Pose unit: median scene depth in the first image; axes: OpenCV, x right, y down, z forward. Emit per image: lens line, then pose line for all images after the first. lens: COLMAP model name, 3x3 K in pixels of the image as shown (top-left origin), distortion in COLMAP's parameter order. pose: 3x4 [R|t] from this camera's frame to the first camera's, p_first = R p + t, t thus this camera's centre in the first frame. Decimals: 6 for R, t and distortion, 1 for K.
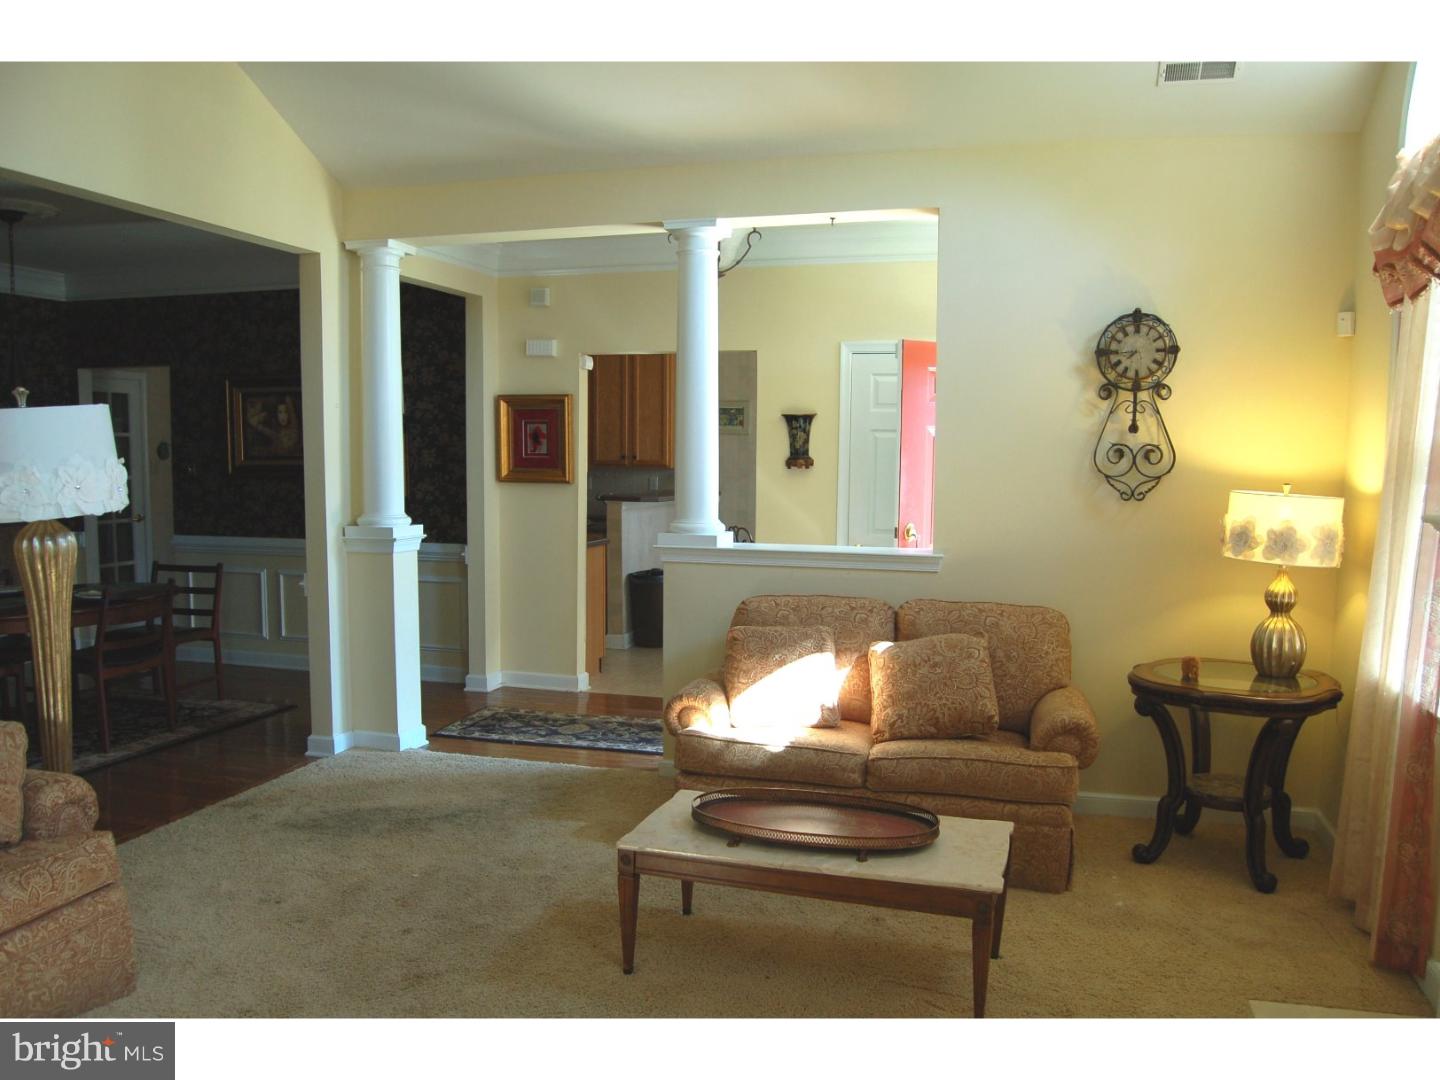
lens RADIAL K [[1127.4, 0, 722.3], [0, 1127.4, 562.0], [0, 0, 1]] dist [-0.059738, 0.000000]
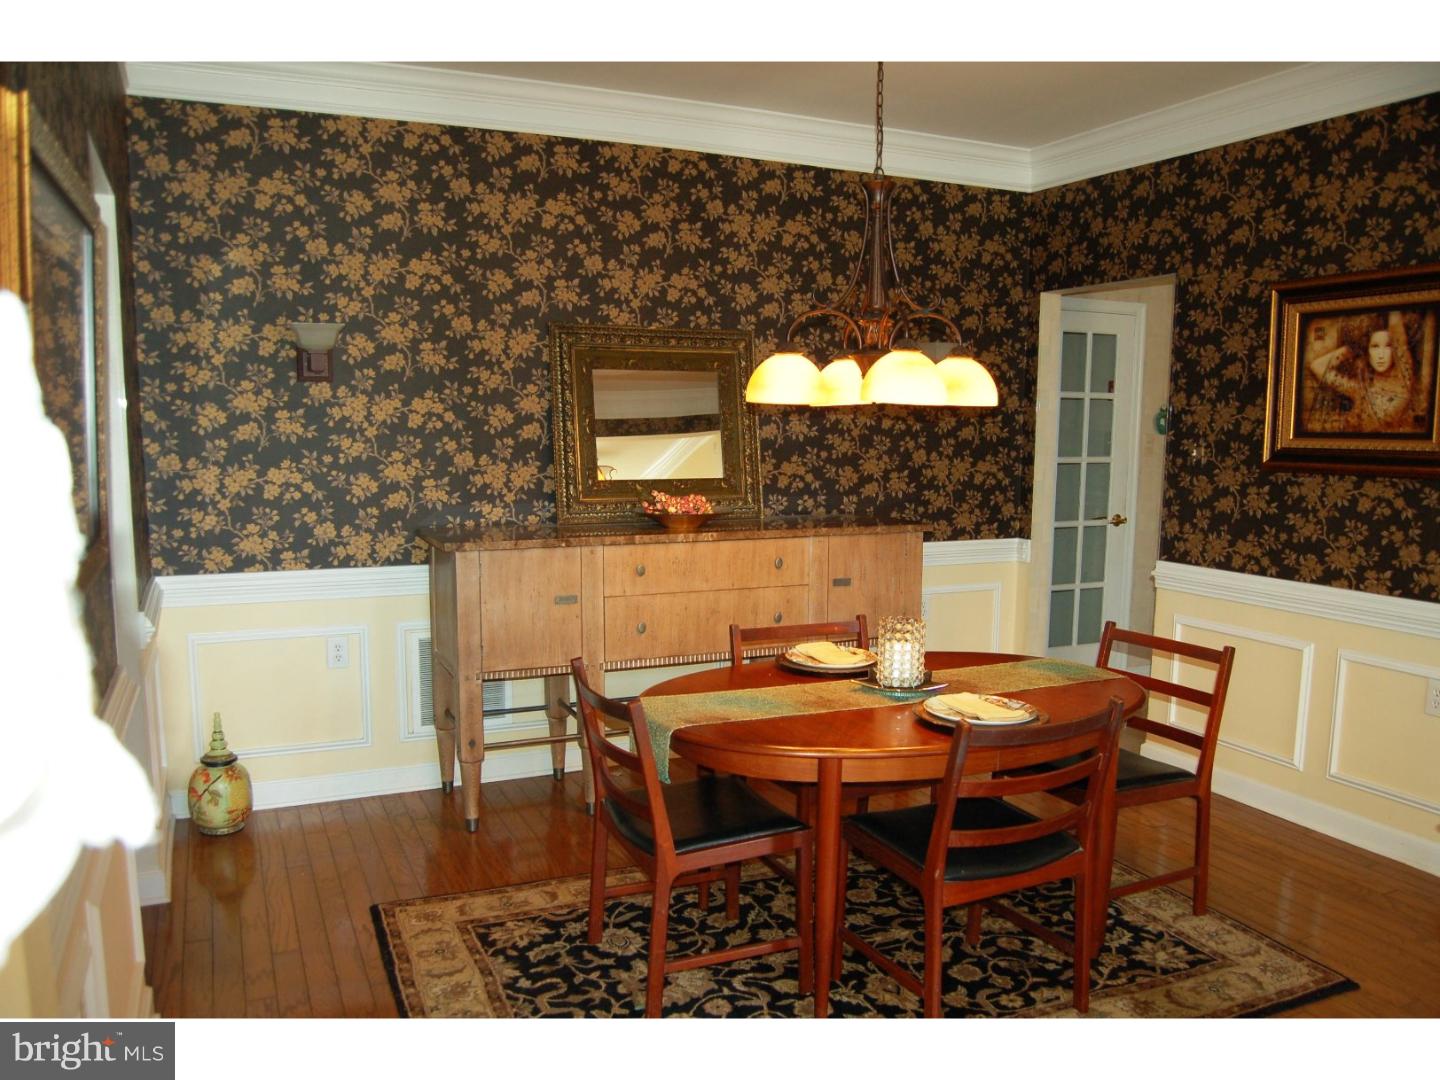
lens RADIAL K [[1127.4, 0, 722.3], [0, 1127.4, 562.0], [0, 0, 1]] dist [-0.059738, 0.000000]
pose [[0.654765, 0.096356, -0.749666, -0.203446], [-0.080078, 0.995102, 0.057962, -0.041063], [0.751579, 0.022080, 0.659274, 0.442856]]
